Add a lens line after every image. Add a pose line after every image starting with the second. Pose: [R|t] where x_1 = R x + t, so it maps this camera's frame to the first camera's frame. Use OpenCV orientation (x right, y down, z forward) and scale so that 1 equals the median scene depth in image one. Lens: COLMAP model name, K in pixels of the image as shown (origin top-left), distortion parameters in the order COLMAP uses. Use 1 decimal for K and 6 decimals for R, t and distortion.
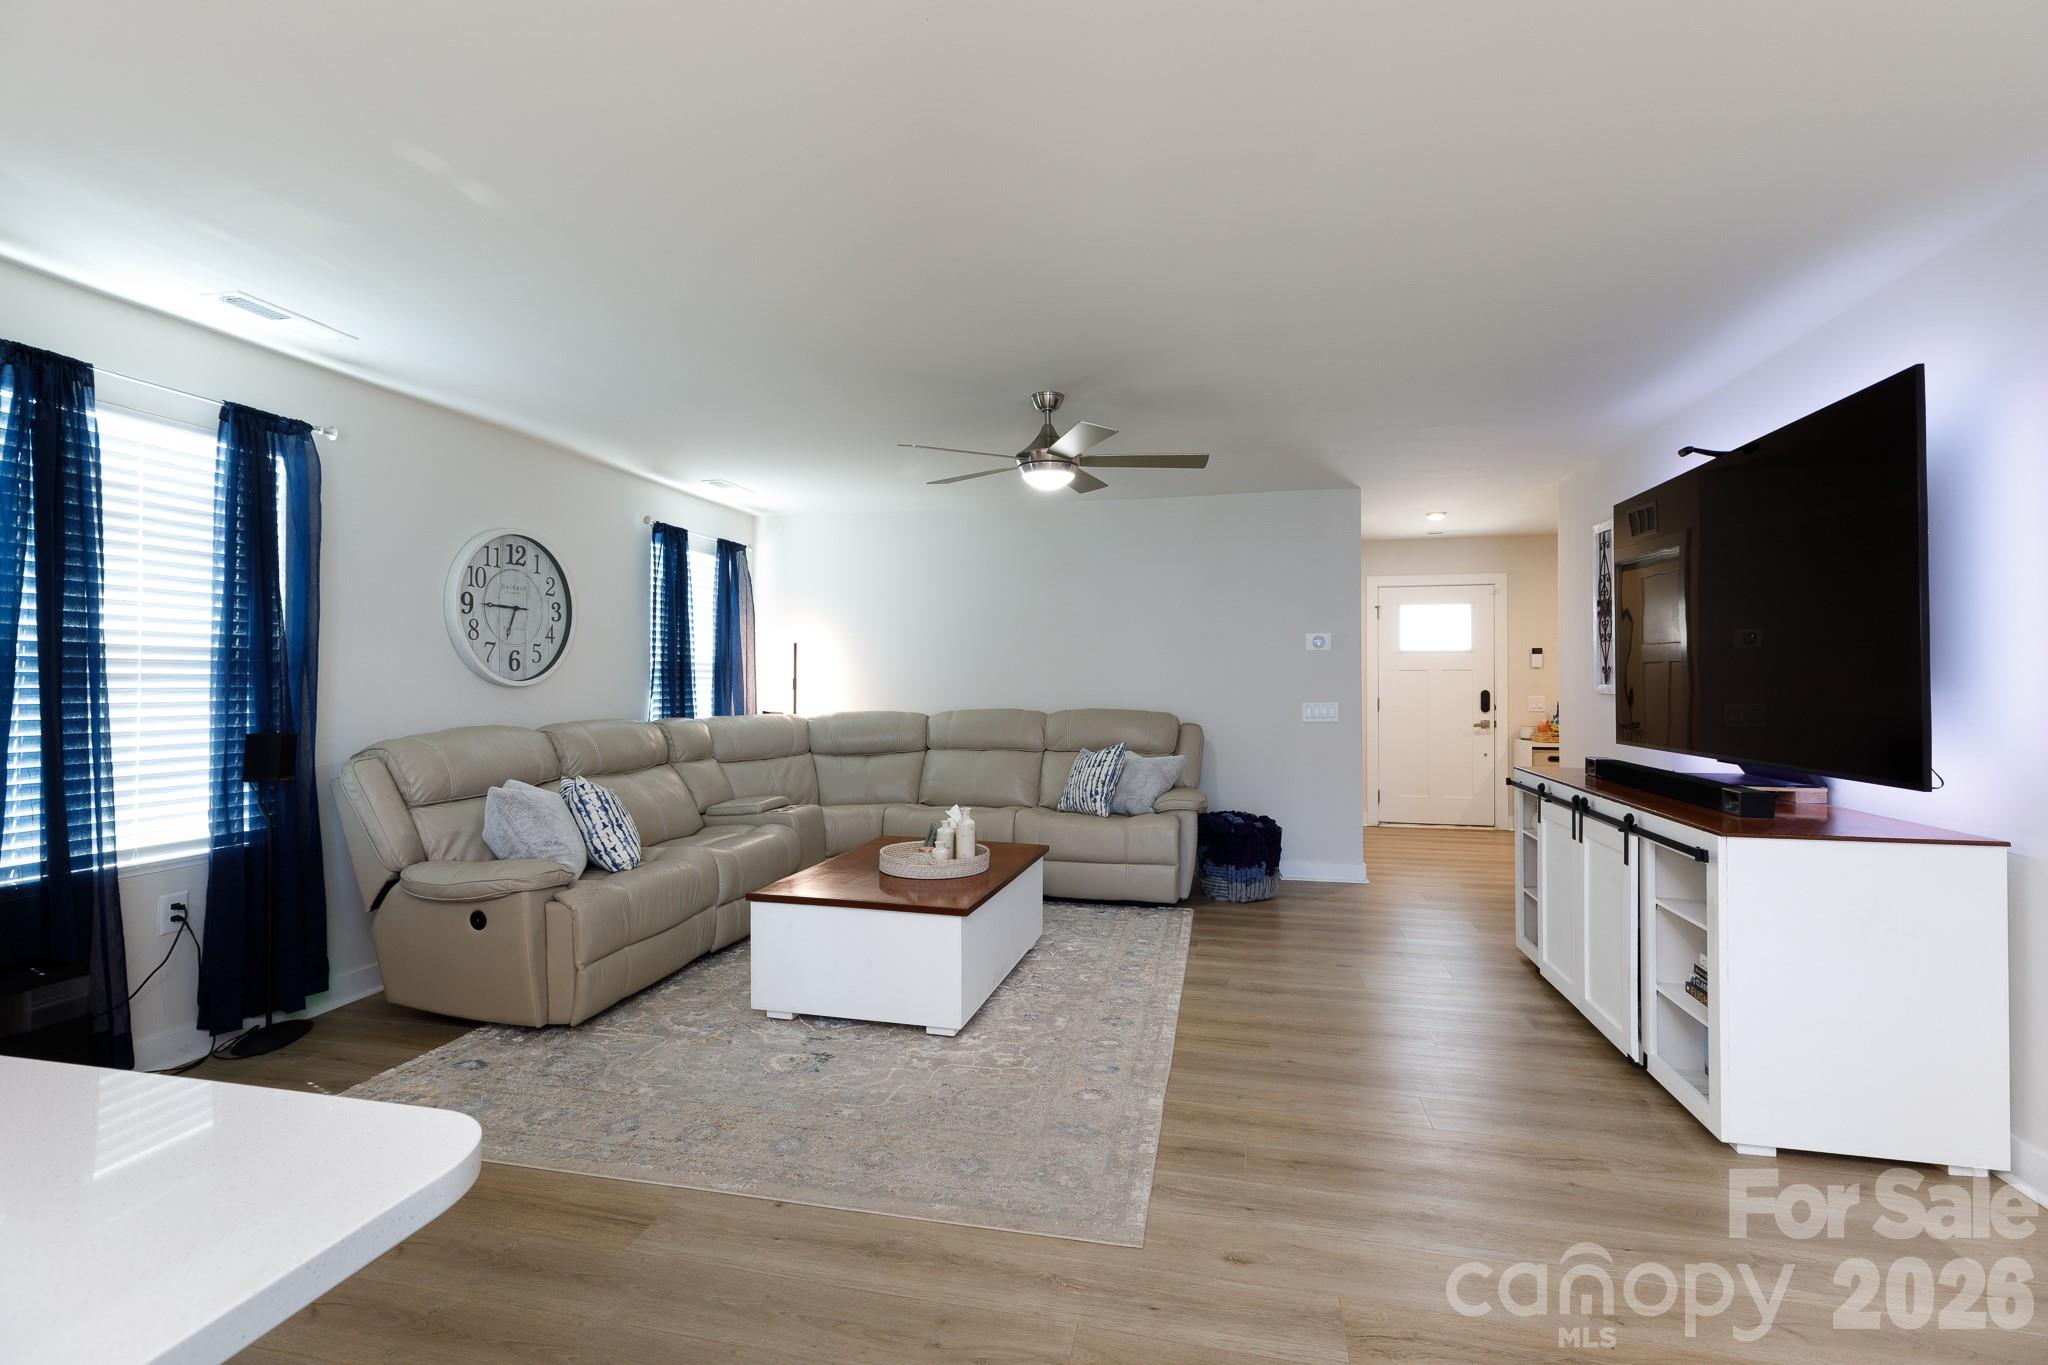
lens RADIAL K [[907.2, 0, 1026.0], [0, 907.2, 671.5], [0, 0, 1]] dist [0.000803, -0.000017]
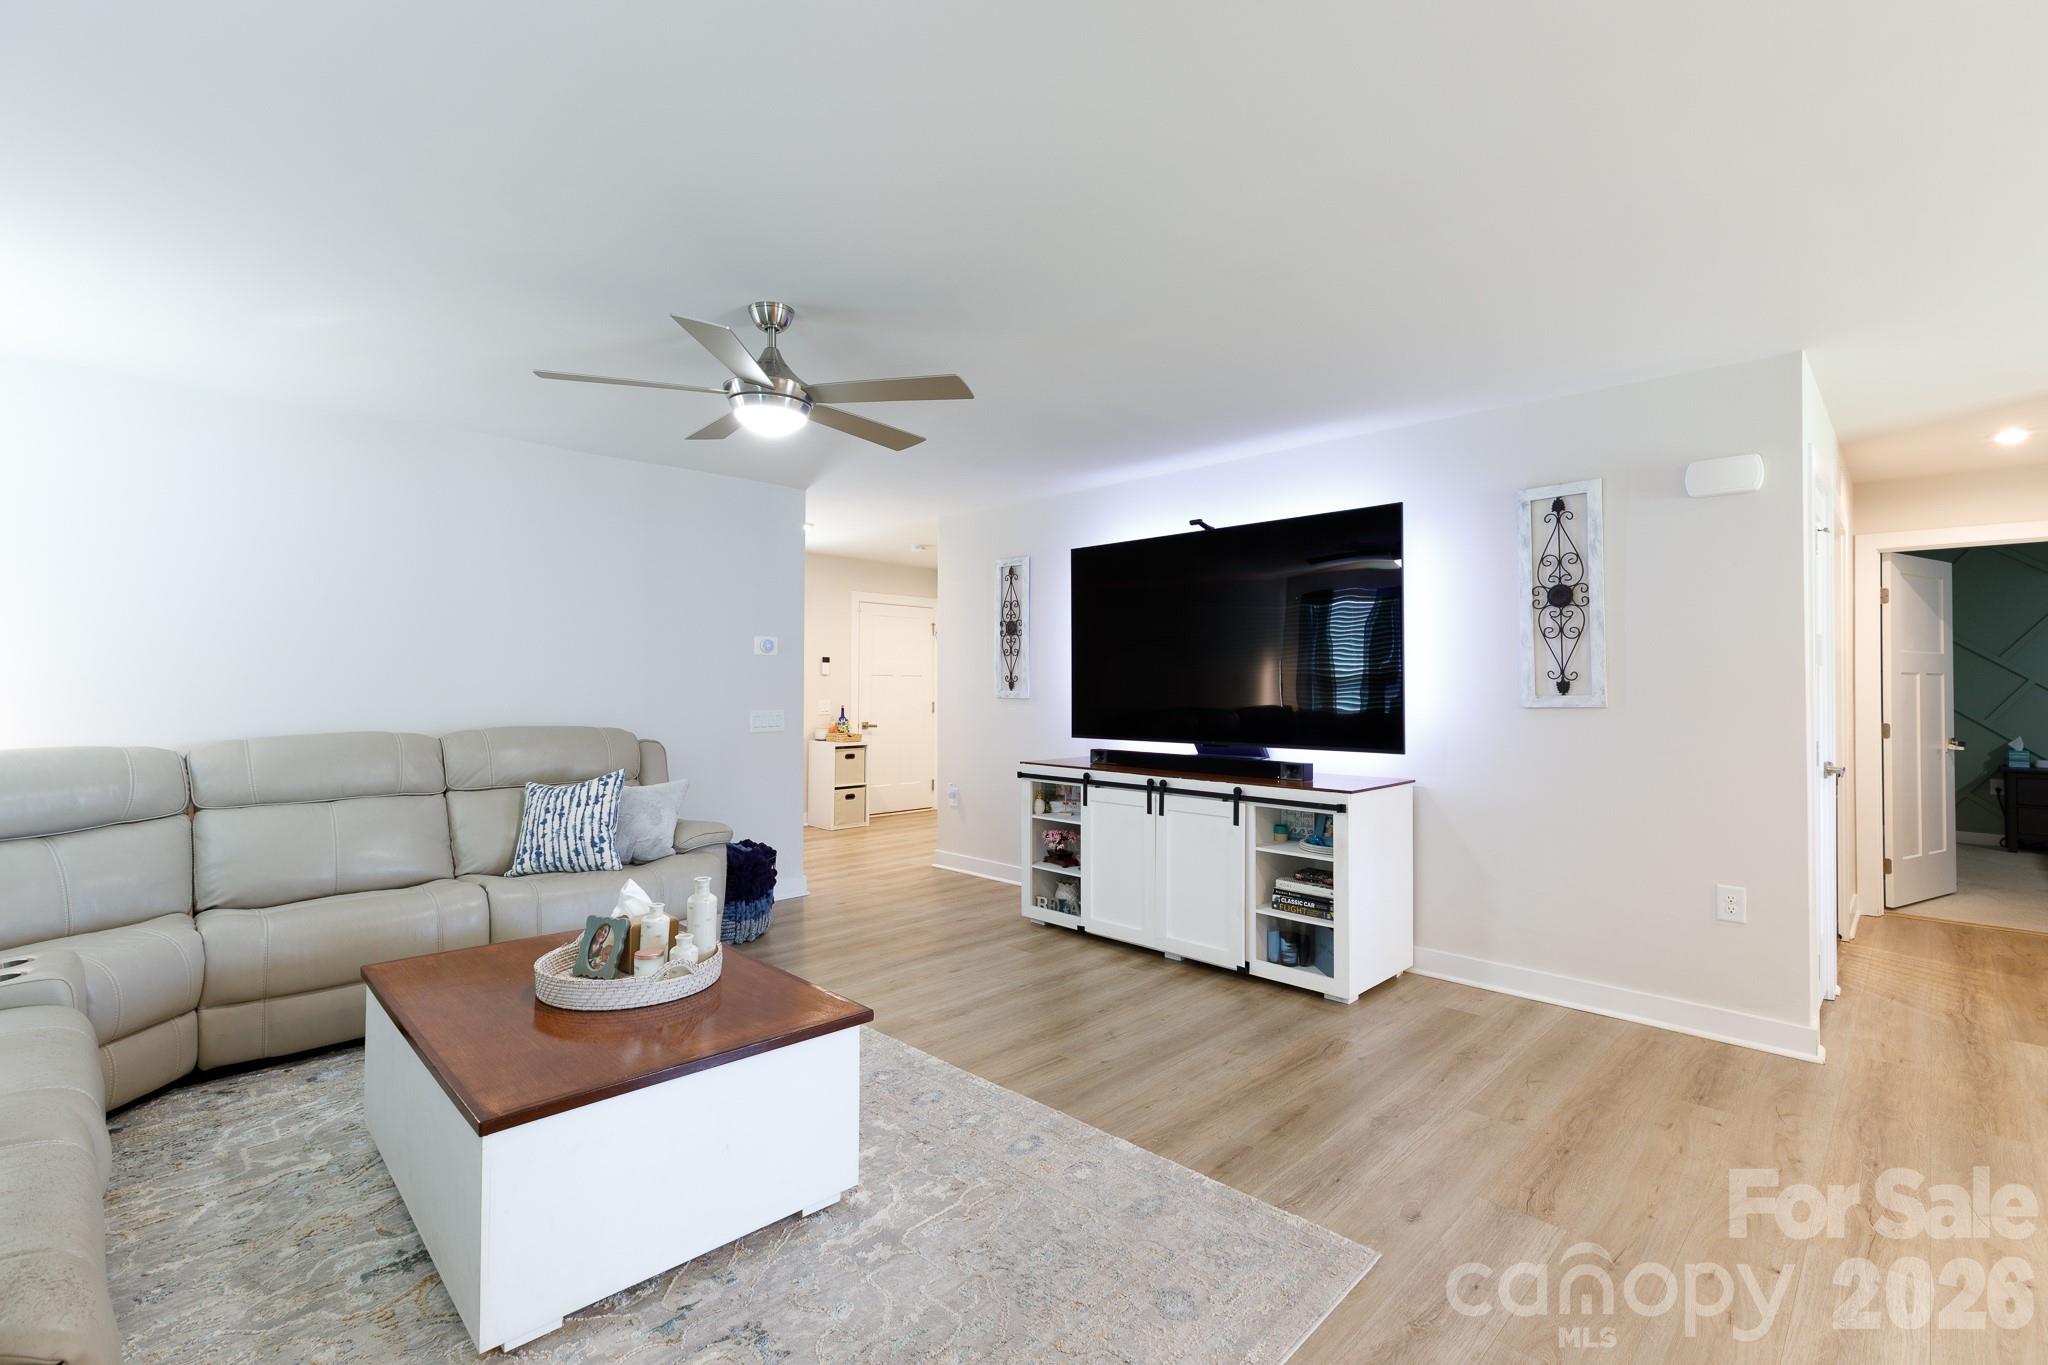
lens RADIAL K [[907.2, 0, 1026.0], [0, 907.2, 671.5], [0, 0, 1]] dist [0.000803, -0.000017]
pose [[0.529847, 0.013229, 0.847990, -0.501417], [-0.009483, 0.999908, -0.009674, 0.000497], [-0.848040, -0.002915, 0.529924, 0.426310]]
